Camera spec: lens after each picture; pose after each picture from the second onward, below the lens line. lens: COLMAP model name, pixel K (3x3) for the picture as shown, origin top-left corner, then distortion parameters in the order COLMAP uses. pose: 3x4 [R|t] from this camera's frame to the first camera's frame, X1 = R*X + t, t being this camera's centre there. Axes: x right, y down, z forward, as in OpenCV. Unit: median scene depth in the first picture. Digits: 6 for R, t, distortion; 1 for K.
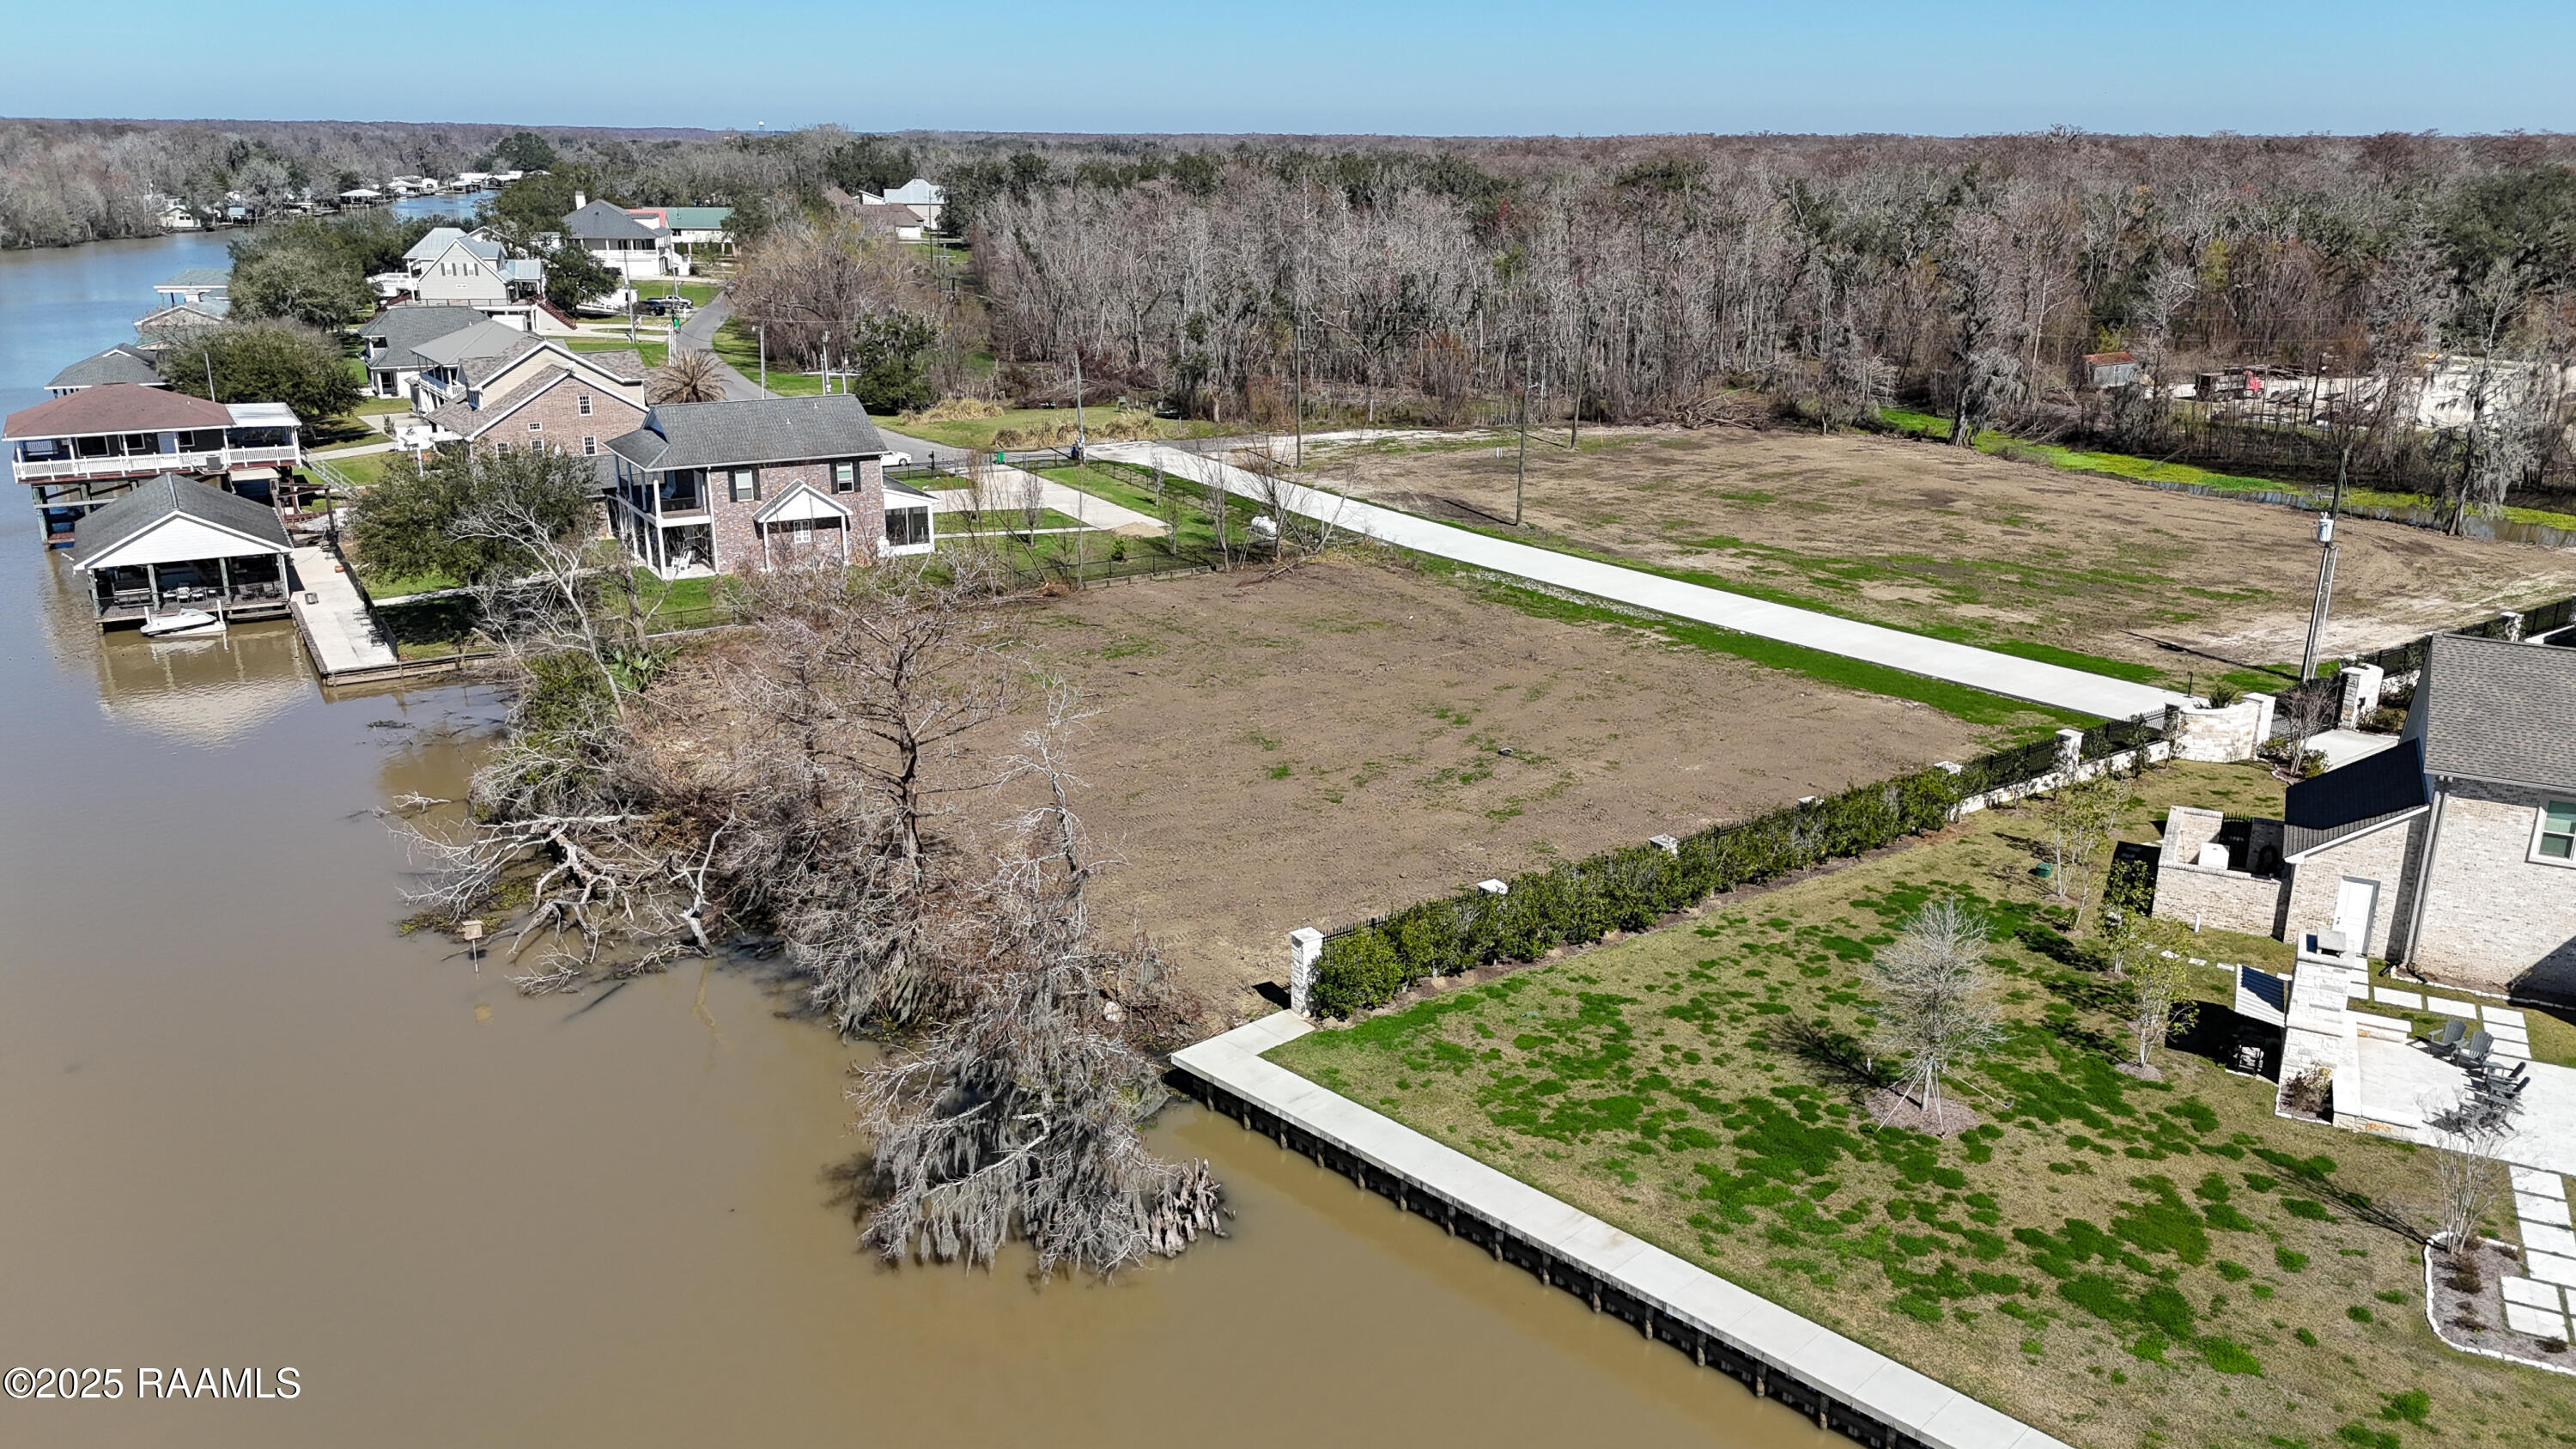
lens RADIAL K [[1886.0, 0, 1301.1], [0, 1886.0, 710.8], [0, 0, 1]] dist [0.054589, -0.026084]
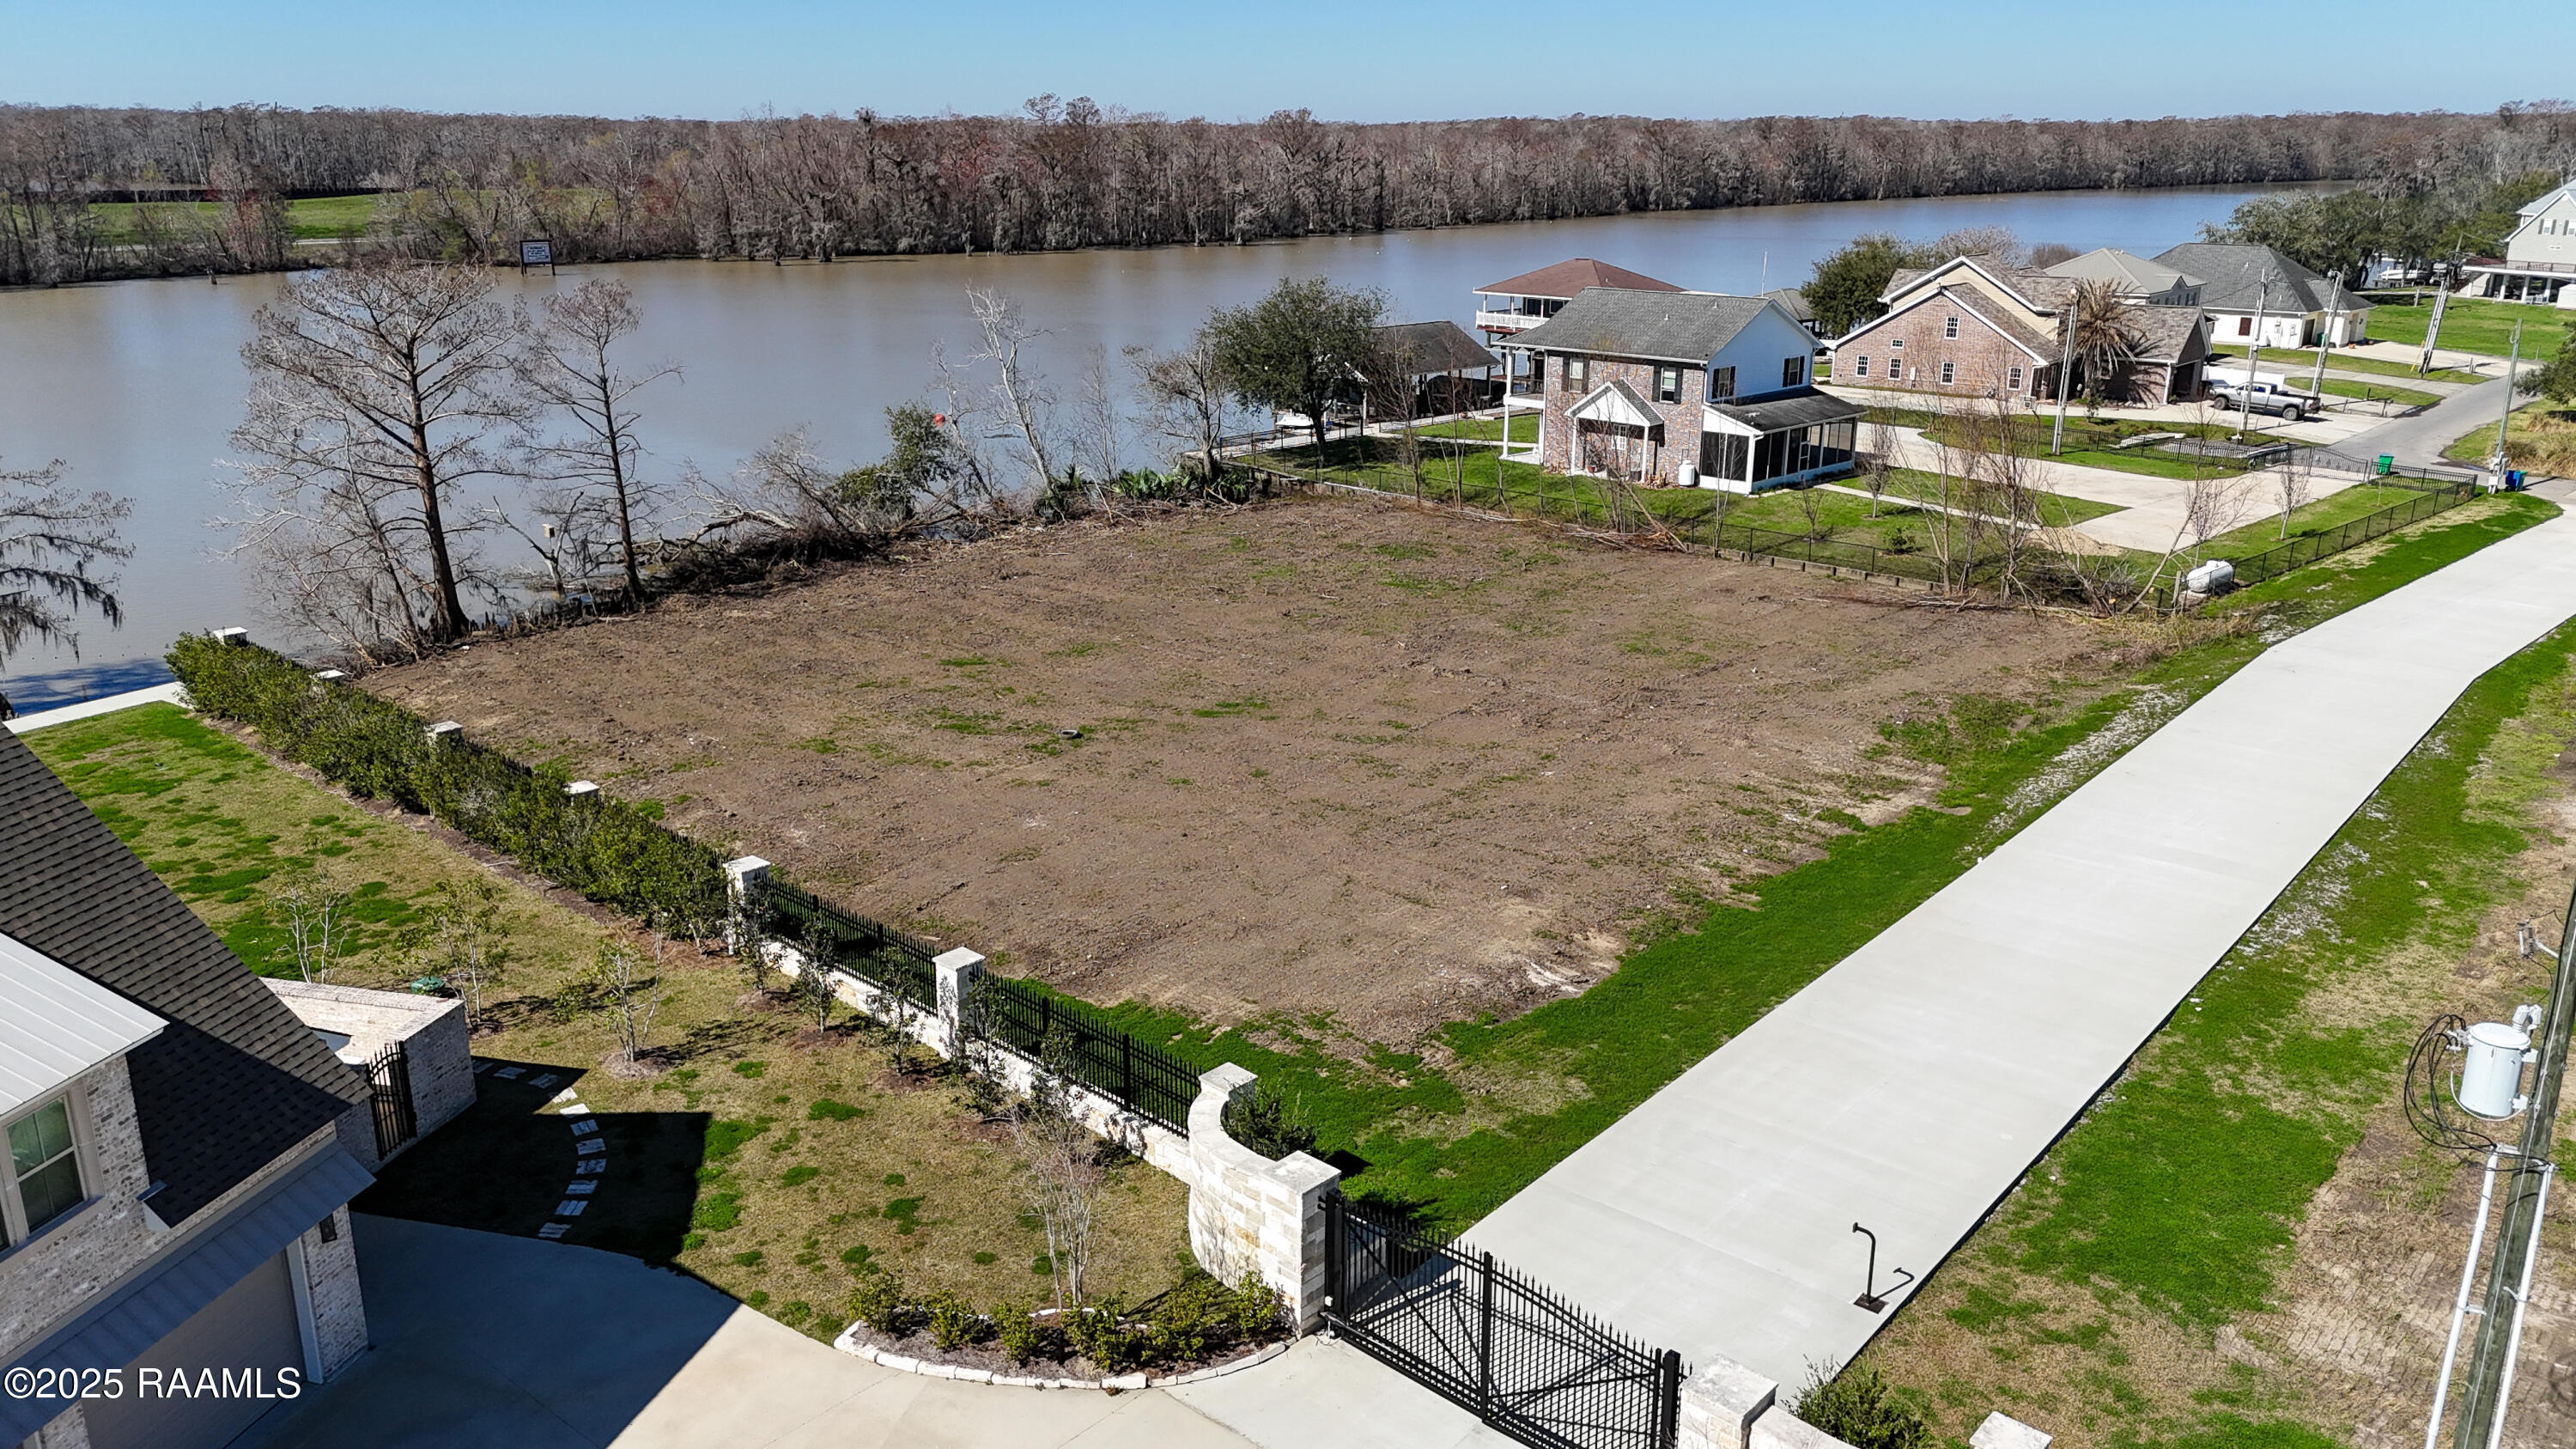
lens RADIAL K [[1883.5, 0, 1301.4], [0, 1883.5, 739.7], [0, 0, 1]] dist [0.066730, -0.047168]
pose [[0.231642, 0.290359, -0.928457, 0.574352], [-0.282318, 0.933406, 0.221471, -0.115956], [0.930934, 0.210818, 0.298190, 0.617345]]
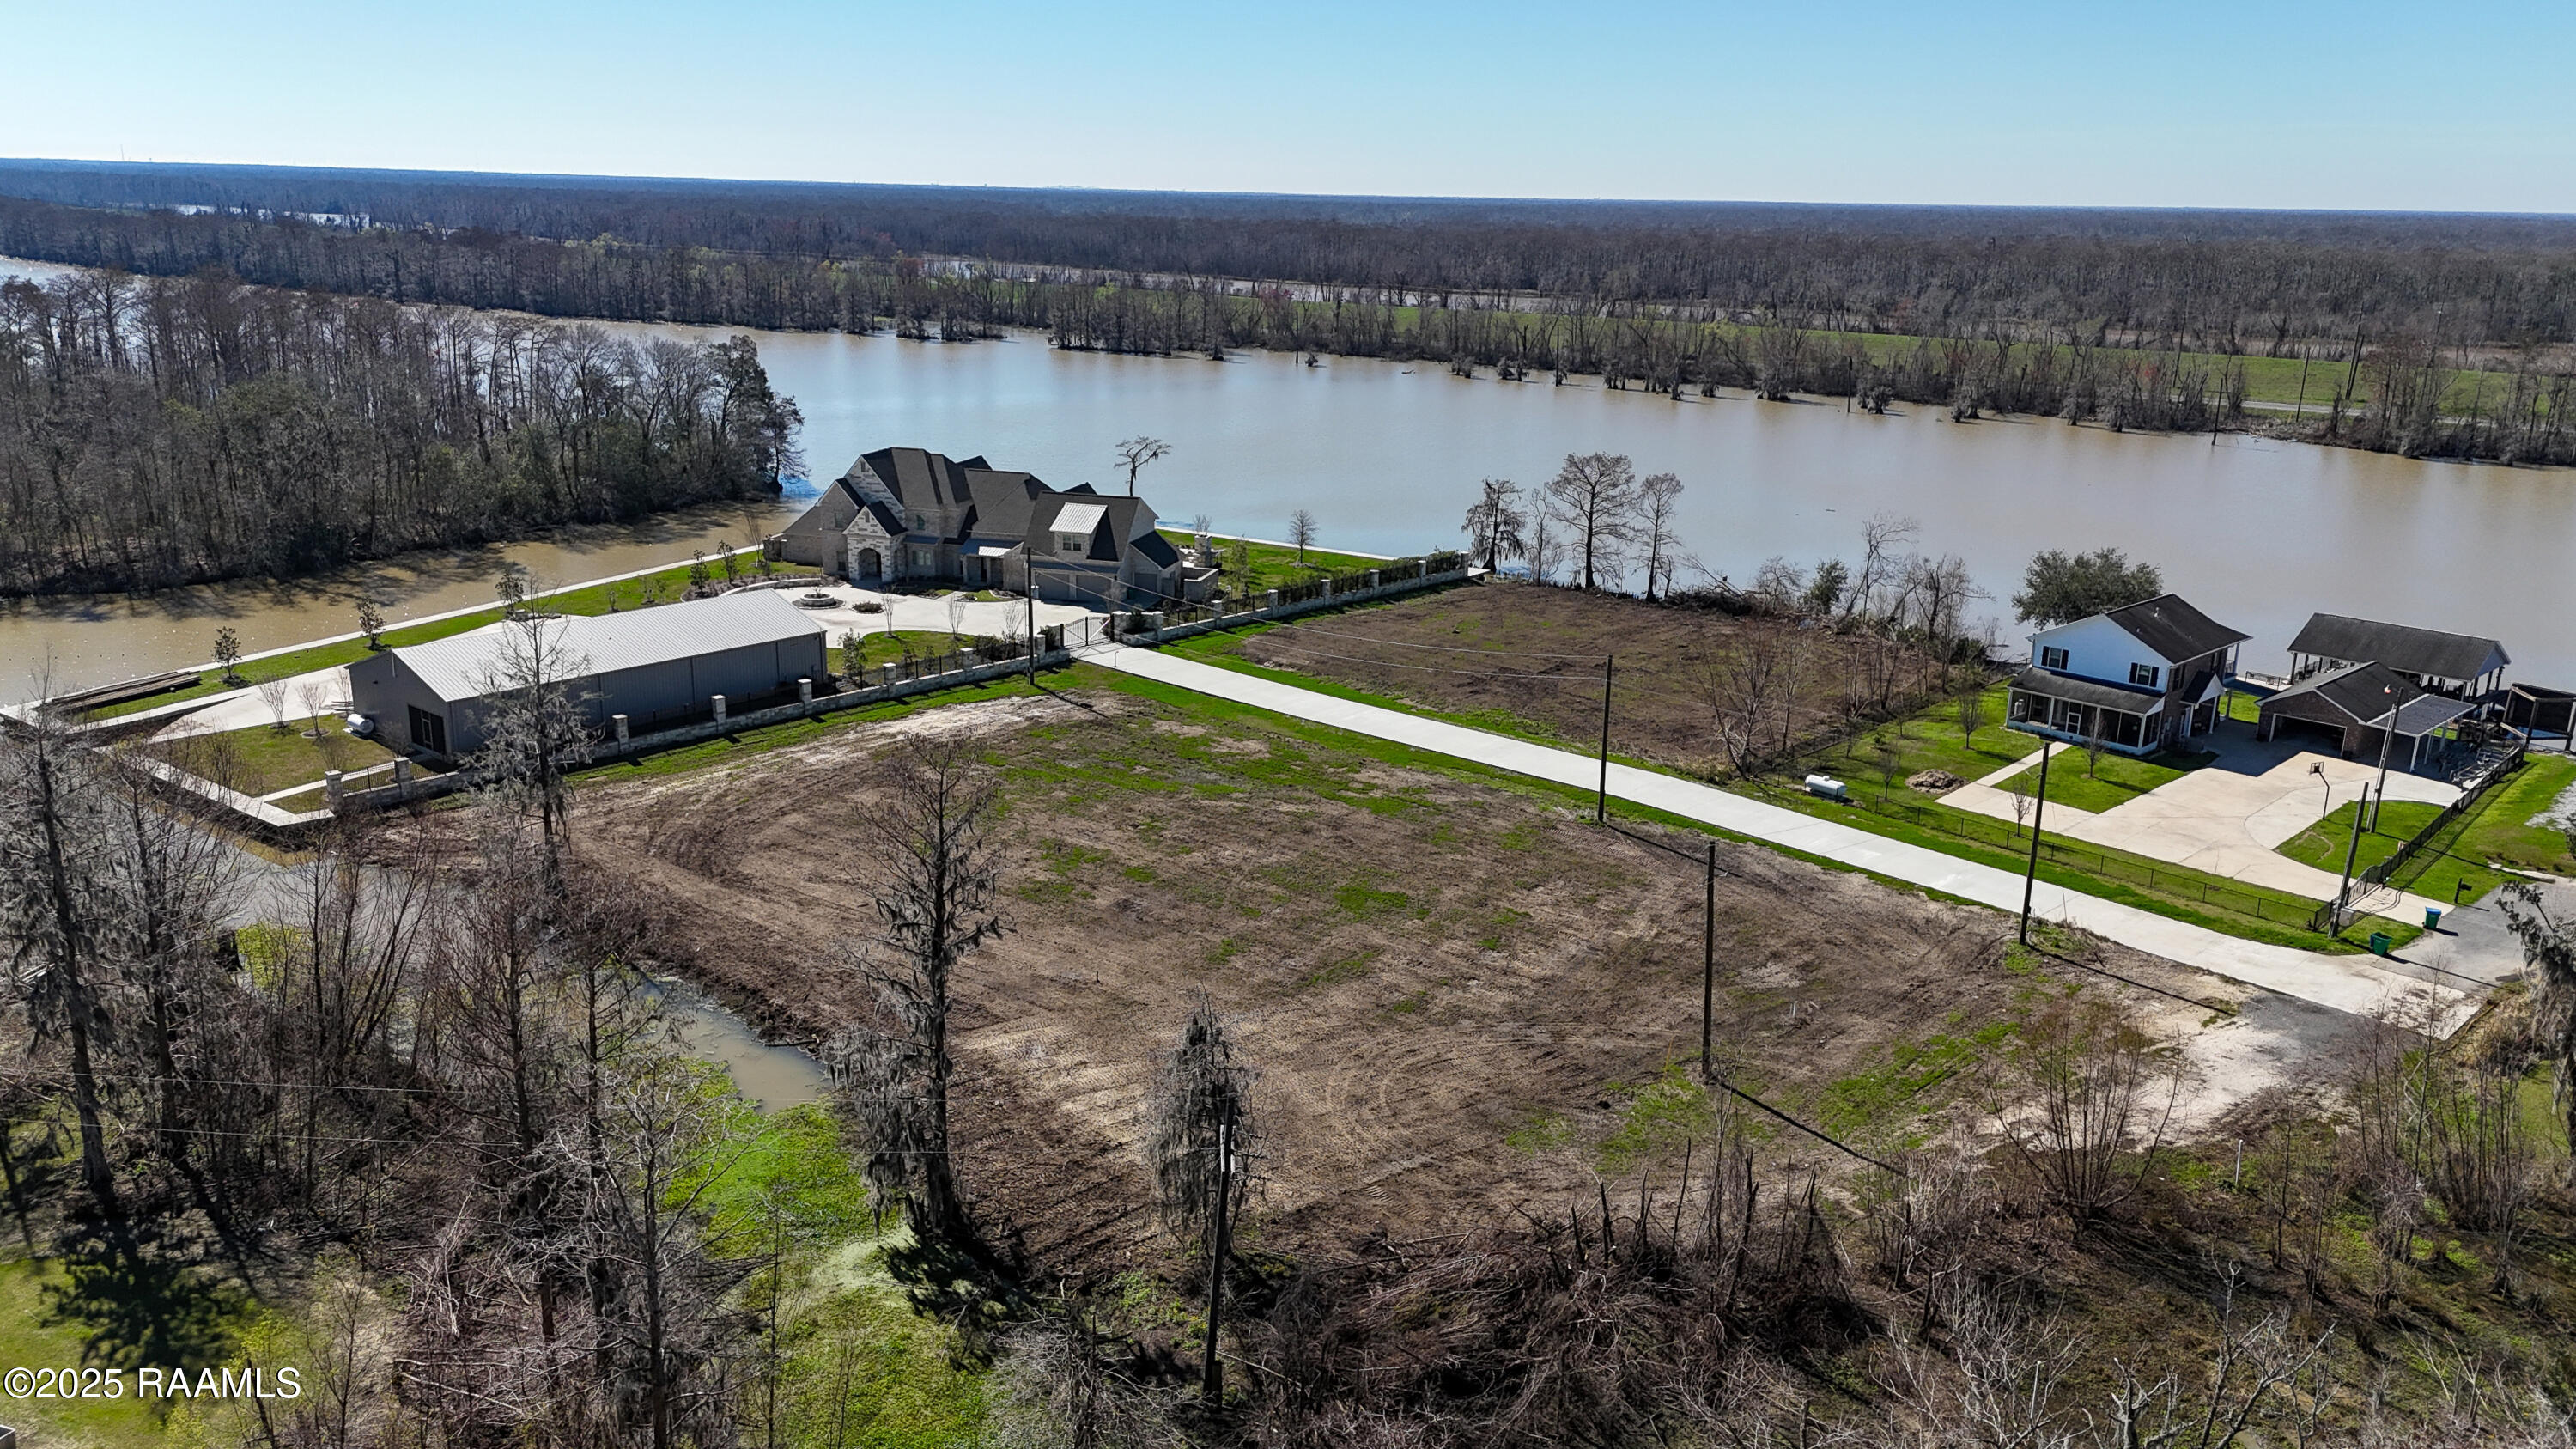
lens RADIAL K [[1883.5, 0, 1301.5], [0, 1883.5, 730.5], [0, 0, 1]] dist [0.066730, -0.047168]
pose [[-0.974806, 0.034103, -0.220434, 0.541302], [-0.090576, 0.842580, 0.530901, -0.717093], [0.203838, 0.537491, -0.818262, 1.979960]]
